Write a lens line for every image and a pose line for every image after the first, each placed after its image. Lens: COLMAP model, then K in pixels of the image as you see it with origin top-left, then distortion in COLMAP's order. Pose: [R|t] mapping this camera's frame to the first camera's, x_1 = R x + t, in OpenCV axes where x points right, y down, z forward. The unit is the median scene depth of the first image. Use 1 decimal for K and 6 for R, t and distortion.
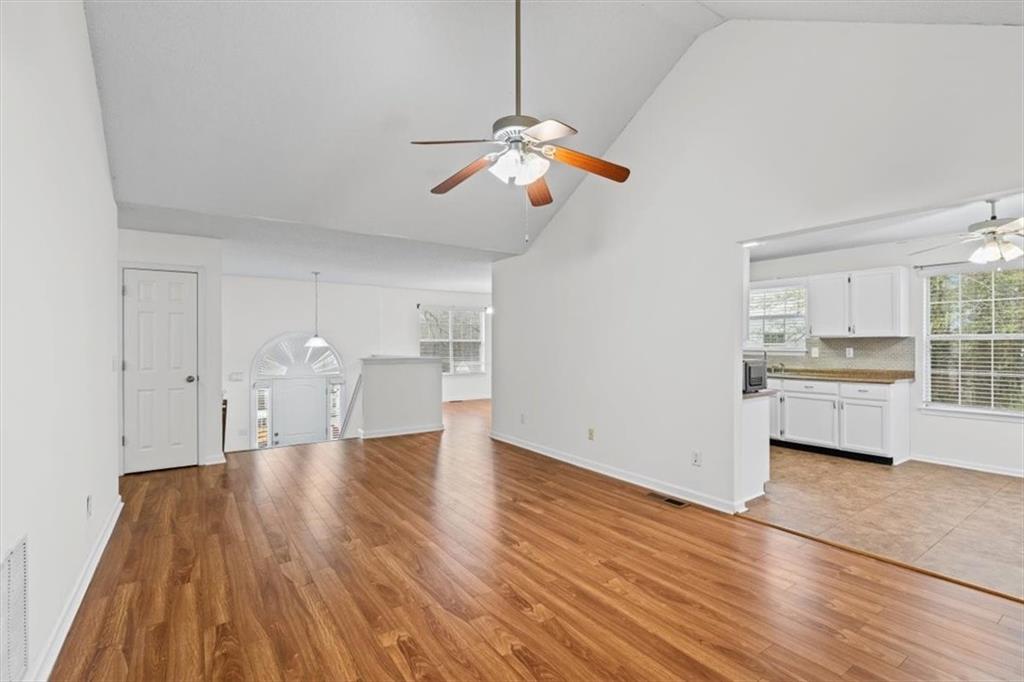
lens RADIAL K [[464.3, 0, 514.2], [0, 464.3, 344.9], [0, 0, 1]] dist [-0.010442, 0.002804]
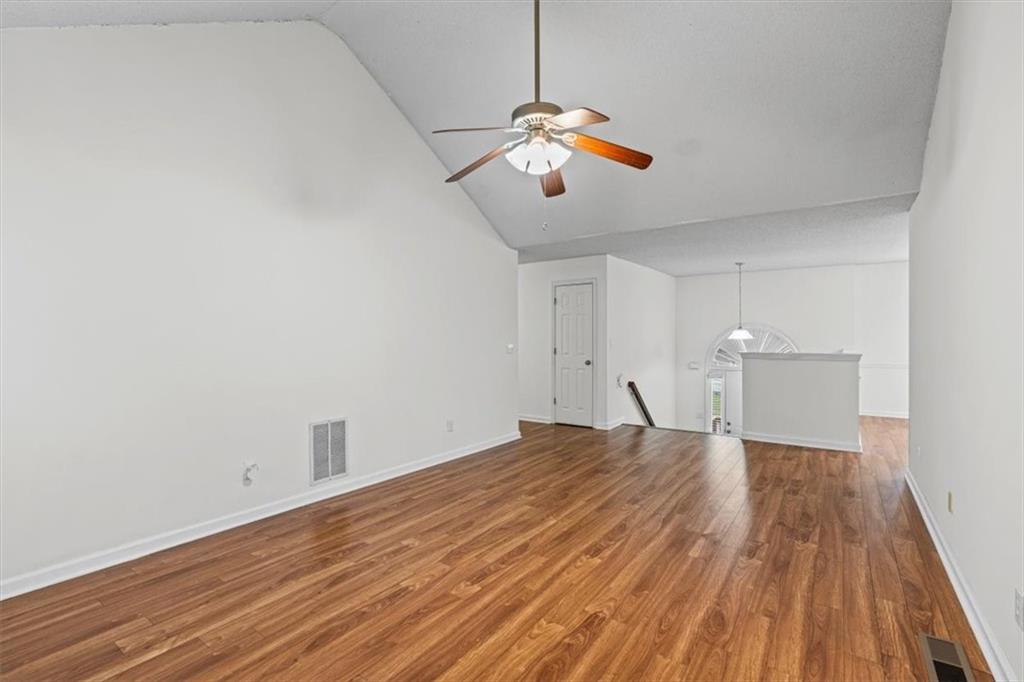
lens RADIAL K [[464.3, 0, 514.1], [0, 464.3, 336.0], [0, 0, 1]] dist [-0.010442, 0.002804]
pose [[0.338514, -0.003387, -0.940955, 0.795117], [0.000374, 0.999994, -0.003465, 0.002666], [0.940961, 0.000821, 0.338513, 0.545930]]
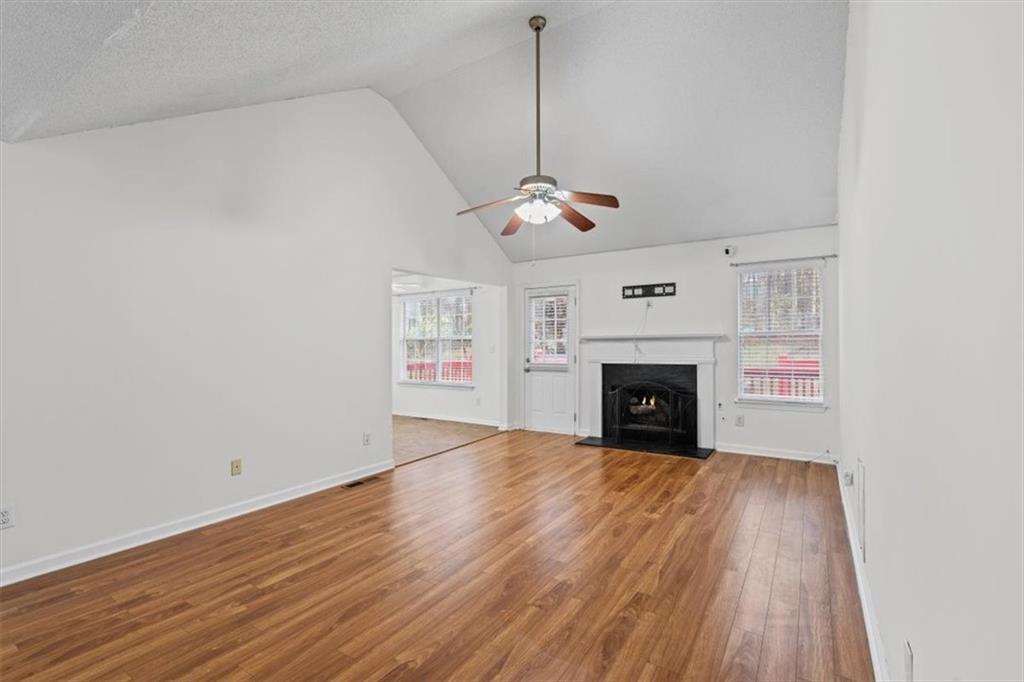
lens RADIAL K [[464.3, 0, 521.3], [0, 464.3, 335.5], [0, 0, 1]] dist [-0.010442, 0.002804]
pose [[-0.391350, 0.016772, 0.920089, -1.081532], [0.013253, 0.999833, -0.012588, 0.003041], [-0.920146, 0.007267, -0.391507, 1.388344]]
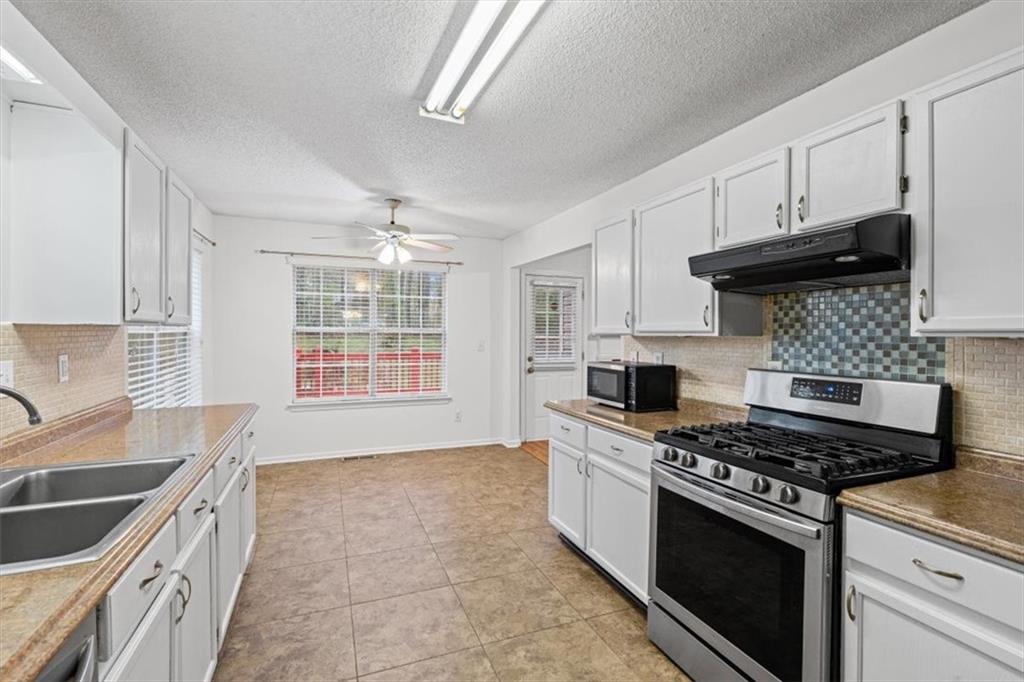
lens RADIAL K [[464.3, 0, 512.5], [0, 464.3, 334.0], [0, 0, 1]] dist [-0.010442, 0.002804]
pose [[-0.976265, -0.007145, 0.216461, 0.606176], [-0.005371, 0.999947, 0.008783, -0.024091], [-0.216513, 0.007412, -0.976252, 2.335443]]
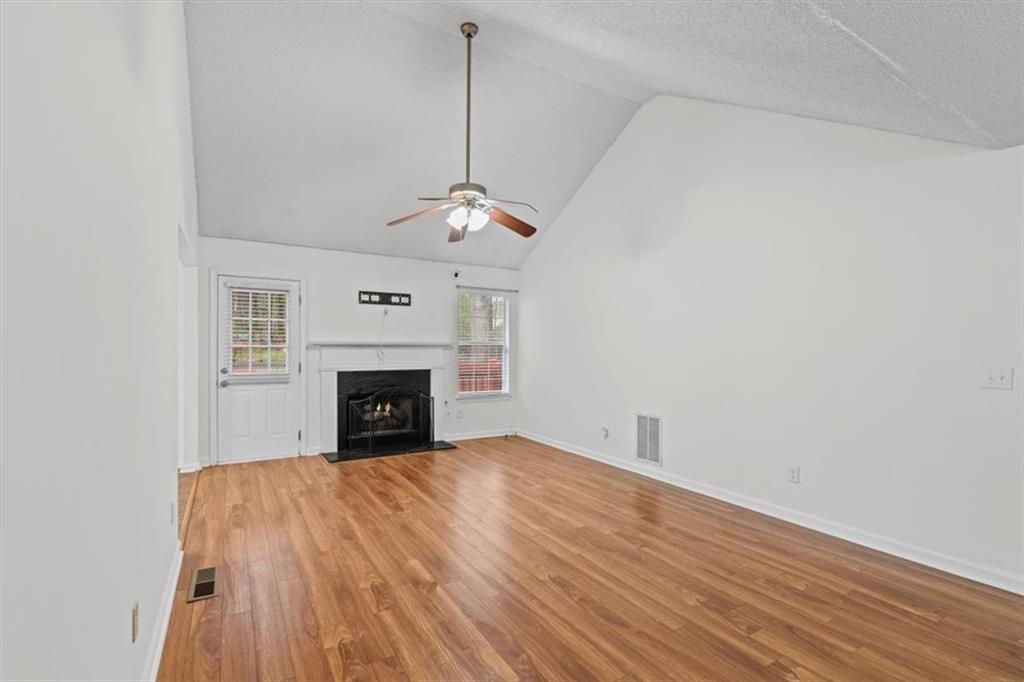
lens RADIAL K [[464.3, 0, 515.8], [0, 464.3, 355.2], [0, 0, 1]] dist [-0.010442, 0.002804]
pose [[-0.998363, -0.008451, 0.056576, -0.188069], [-0.007289, 0.999759, 0.020727, -0.005404], [-0.056738, 0.020281, -0.998183, 2.078818]]
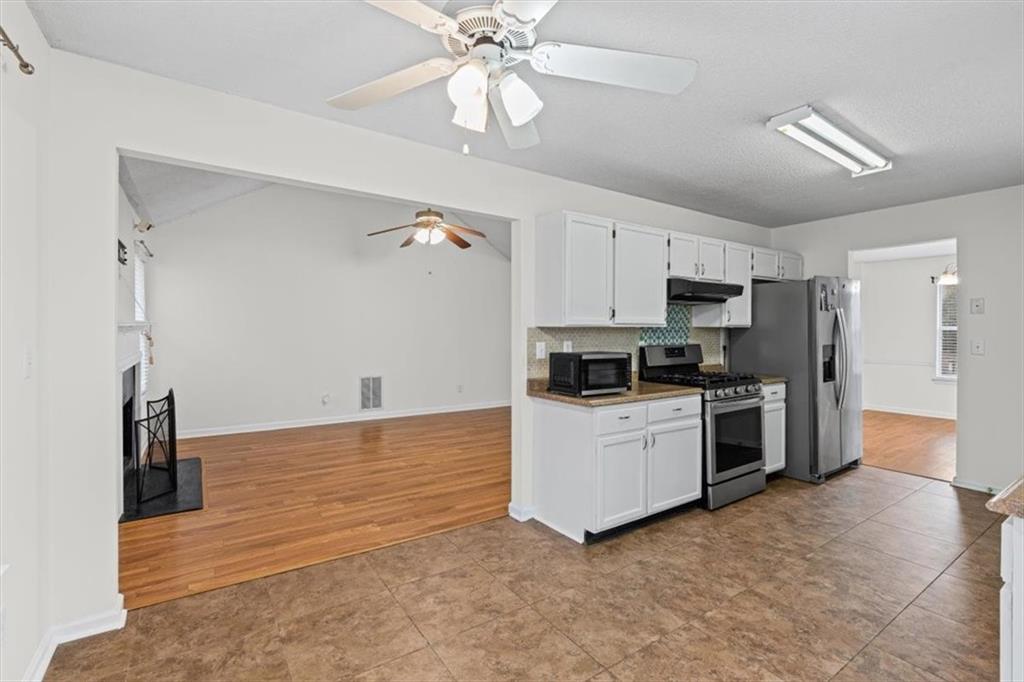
lens RADIAL K [[464.3, 0, 511.8], [0, 464.3, 324.9], [0, 0, 1]] dist [-0.010442, 0.002804]
pose [[-0.006358, -0.008004, -0.999948, 1.655621], [-0.010475, 0.999914, -0.007937, -0.008167], [0.999925, 0.010424, -0.006441, 1.180901]]
